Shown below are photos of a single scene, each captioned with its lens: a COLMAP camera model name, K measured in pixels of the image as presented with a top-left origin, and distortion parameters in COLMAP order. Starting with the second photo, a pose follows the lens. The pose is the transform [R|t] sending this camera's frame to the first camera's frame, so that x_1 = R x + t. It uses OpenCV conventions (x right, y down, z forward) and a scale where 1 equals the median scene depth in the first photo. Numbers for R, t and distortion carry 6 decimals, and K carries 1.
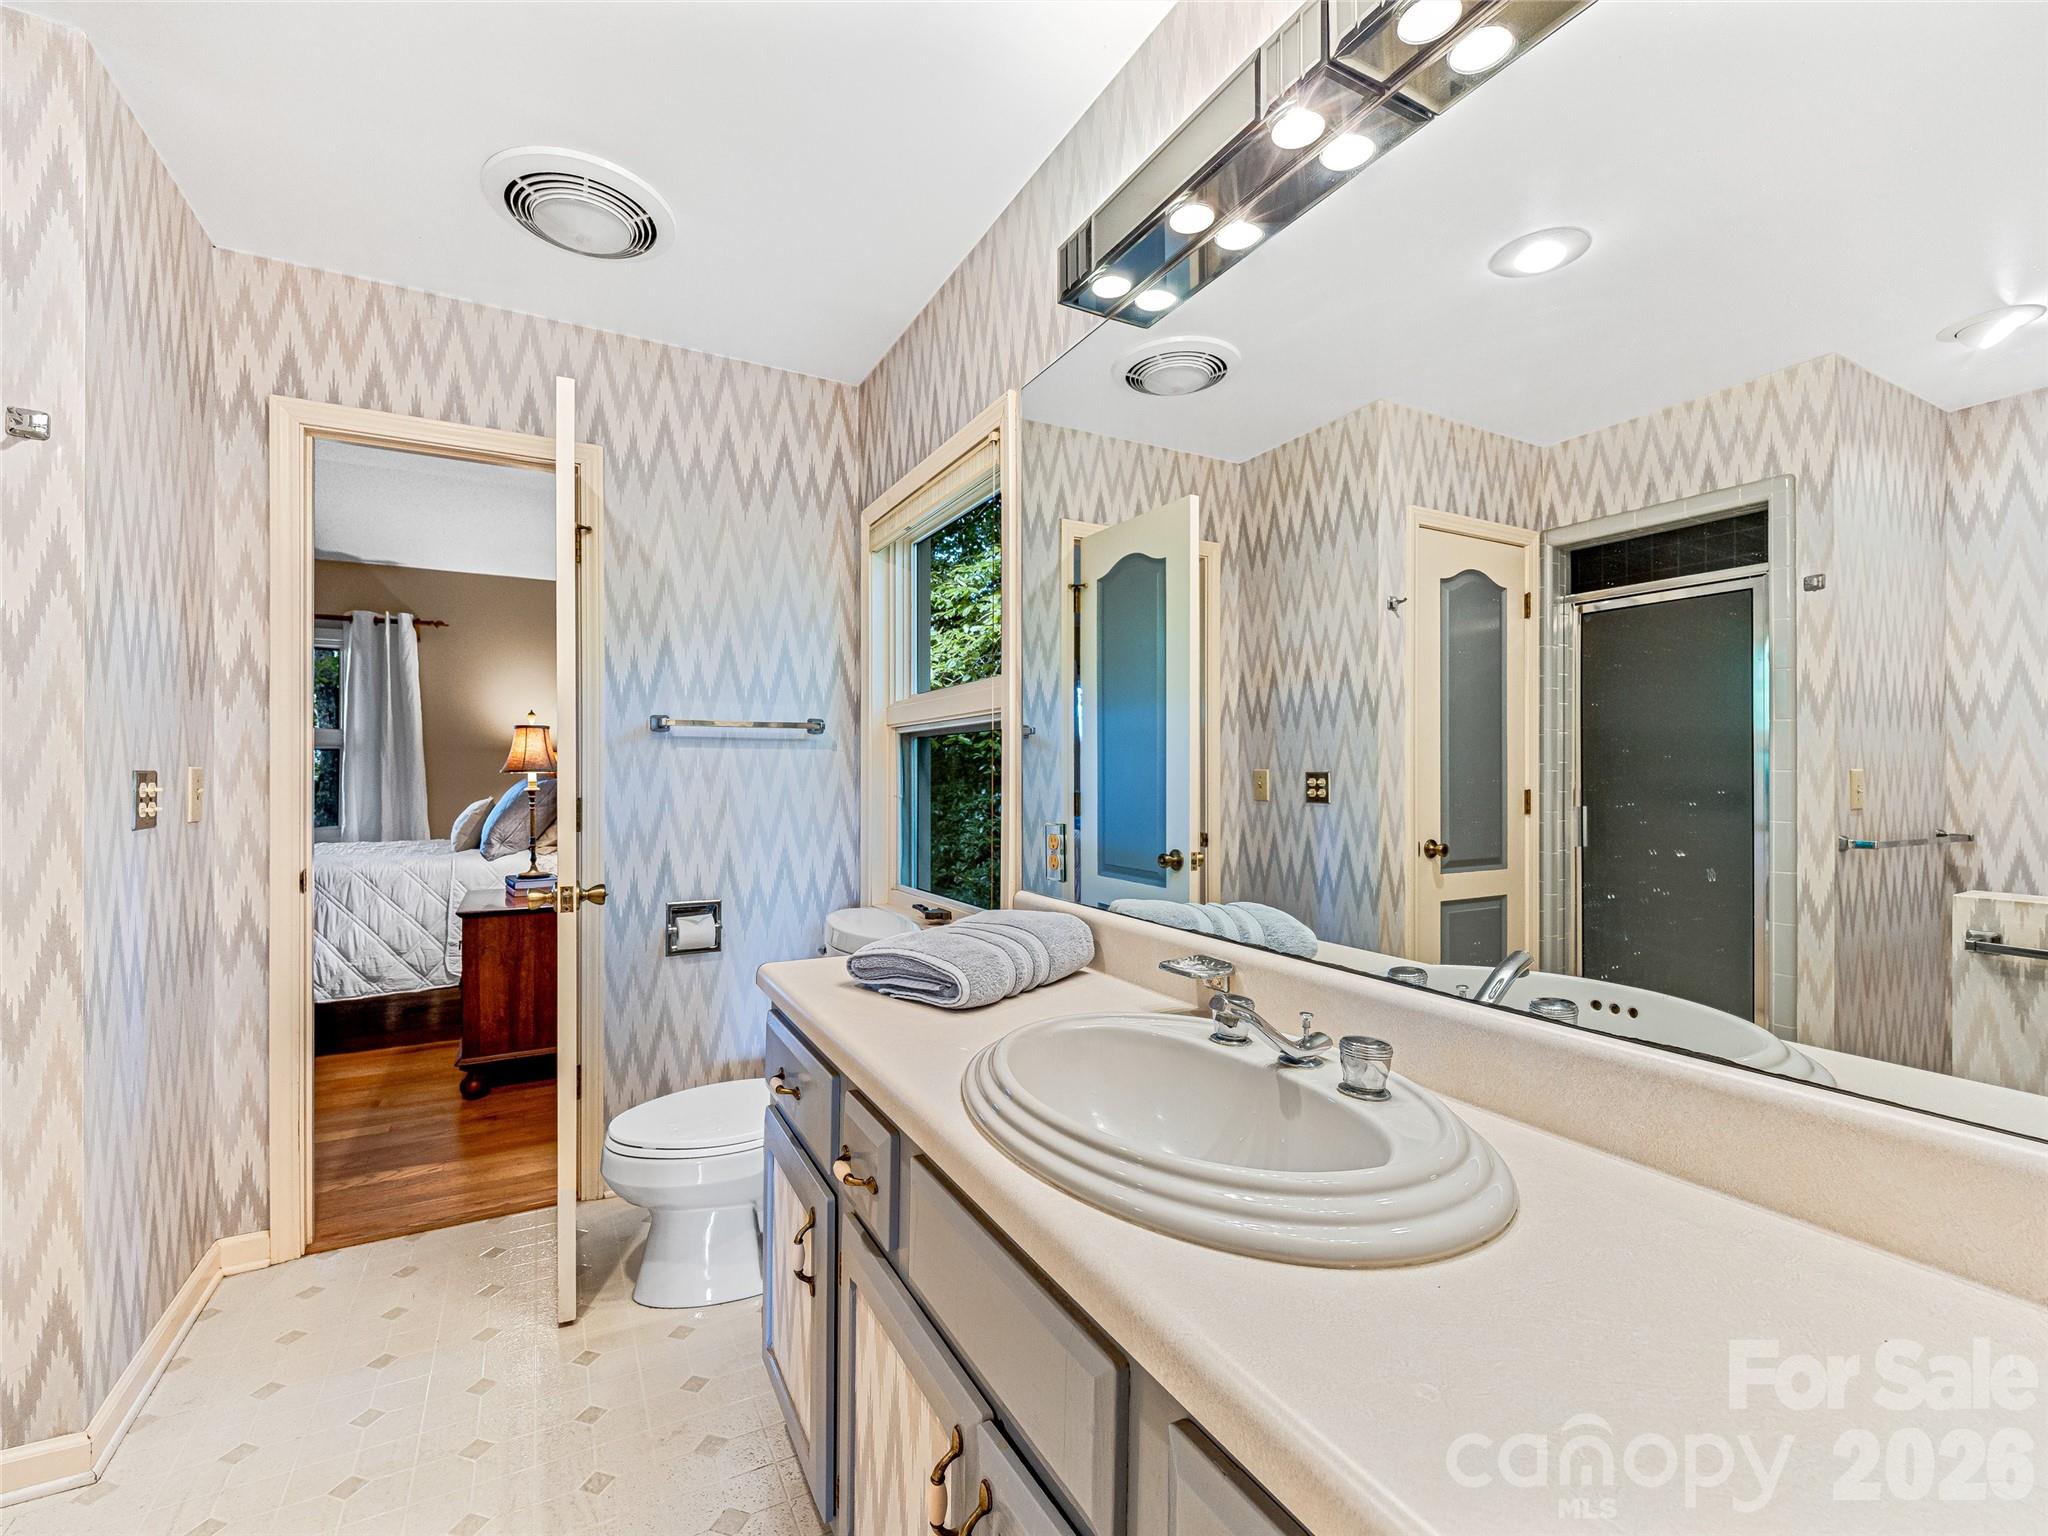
lens RADIAL K [[858.0, 0, 1010.3], [0, 858.0, 761.0], [0, 0, 1]] dist [0.012700, -0.008446]
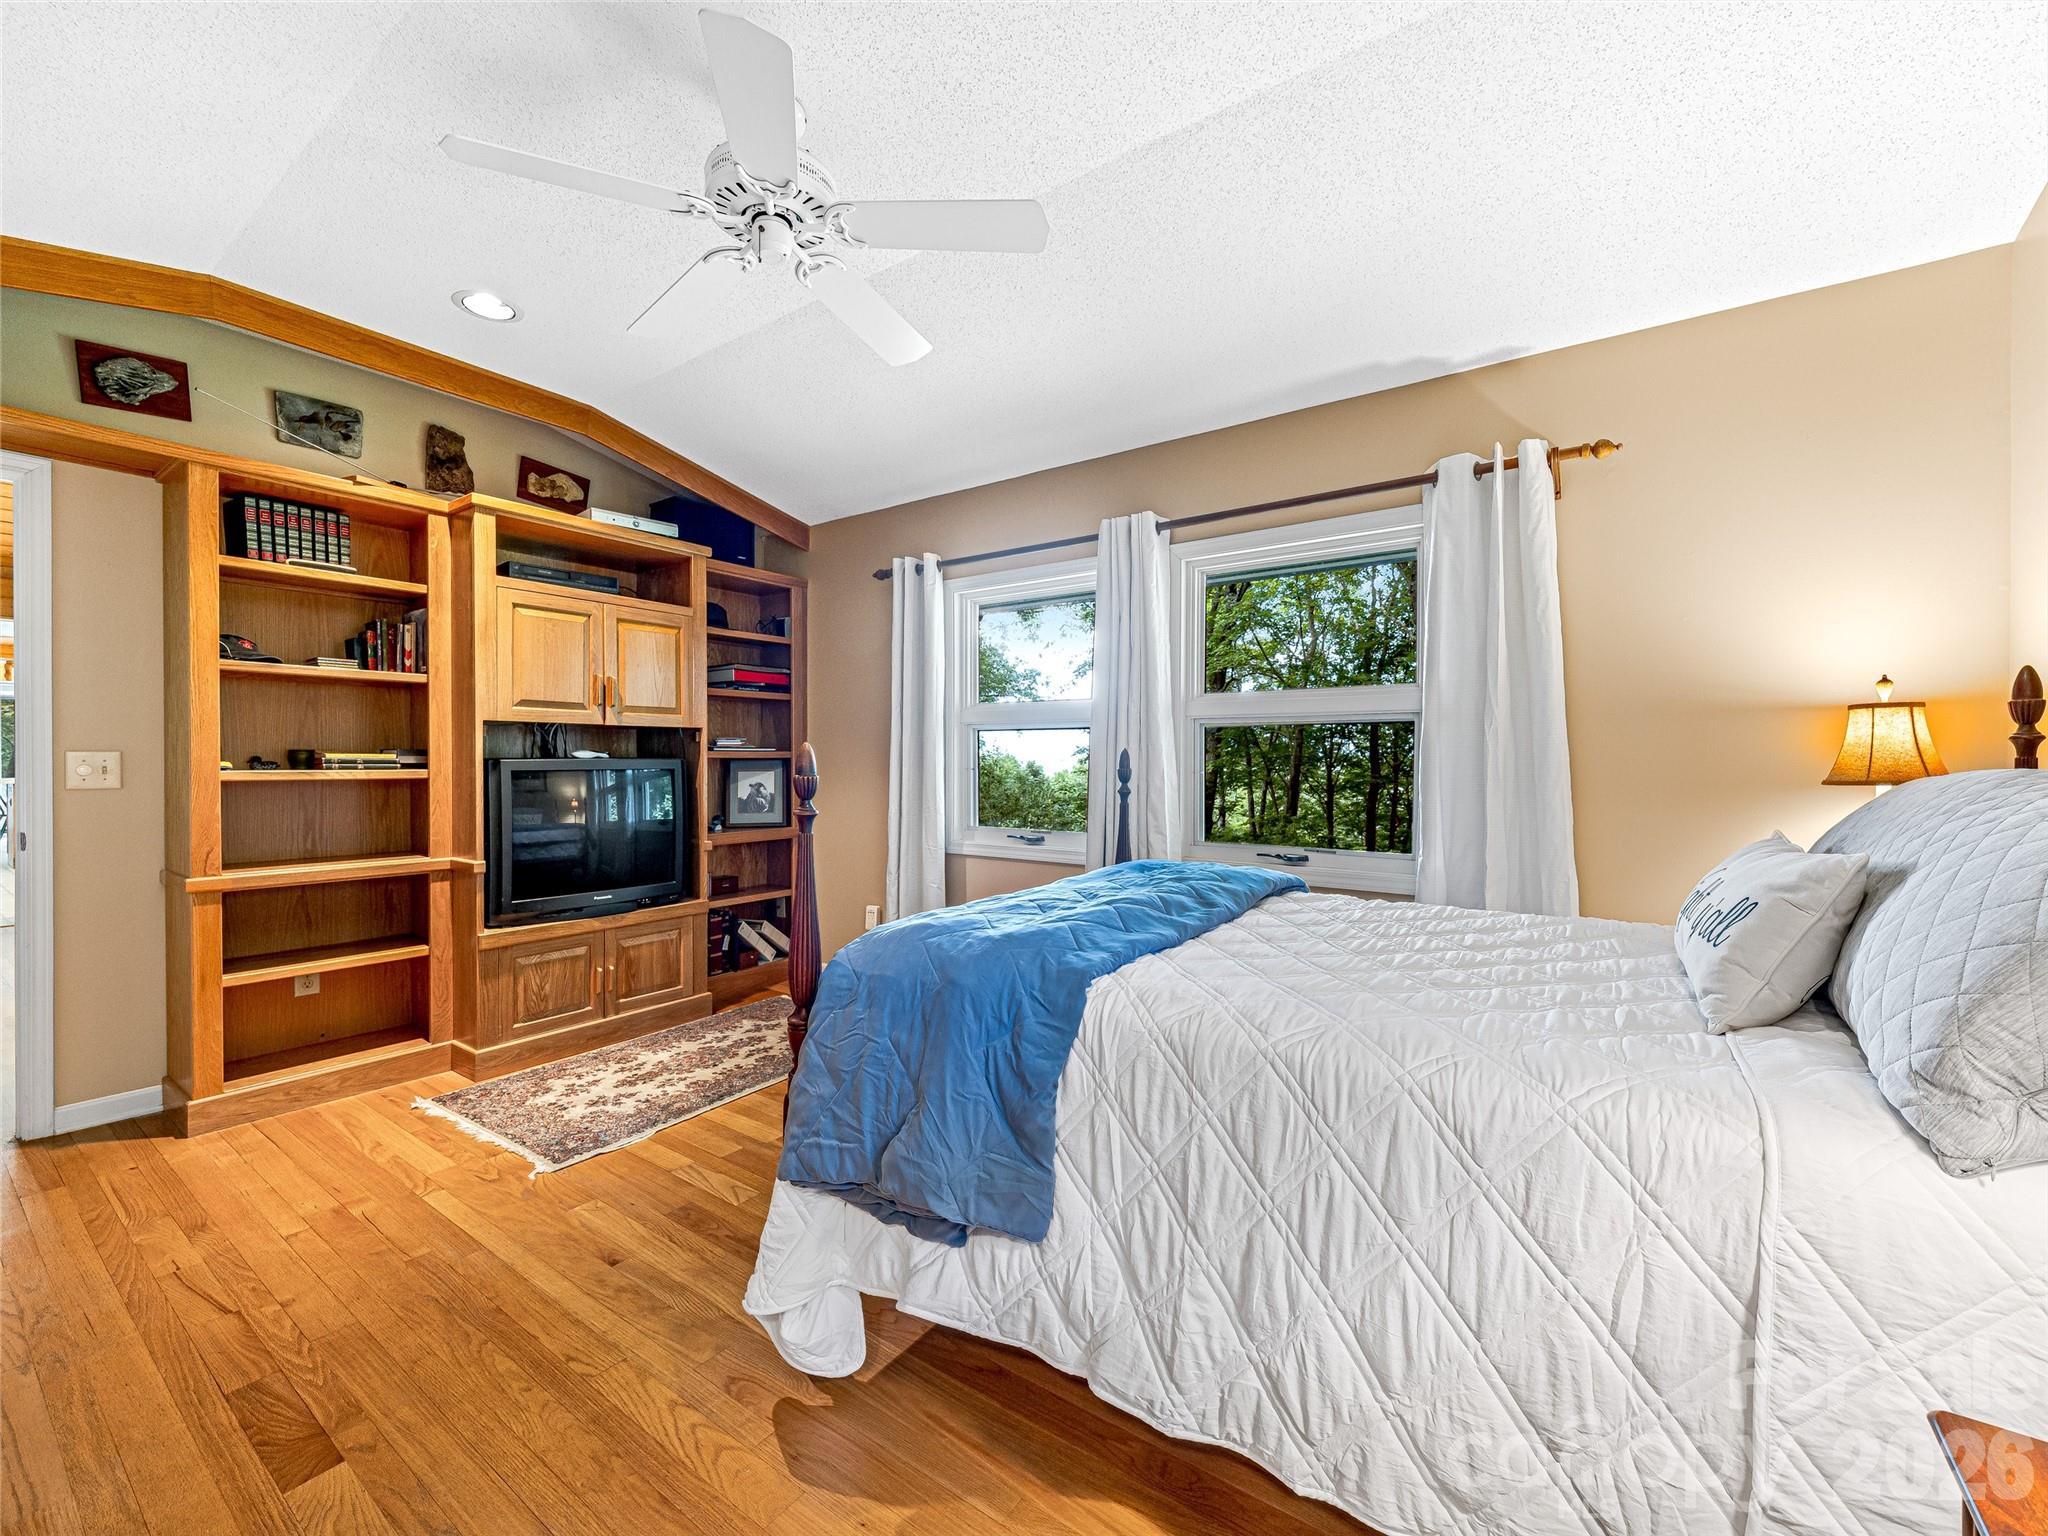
lens RADIAL K [[858.0, 0, 1010.3], [0, 858.0, 761.0], [0, 0, 1]] dist [0.012700, -0.008446]
pose [[0.429832, 0.016535, -0.902757, -0.532363], [-0.005384, 0.999861, 0.015751, 0.011481], [0.902893, -0.001910, 0.429861, 0.719914]]
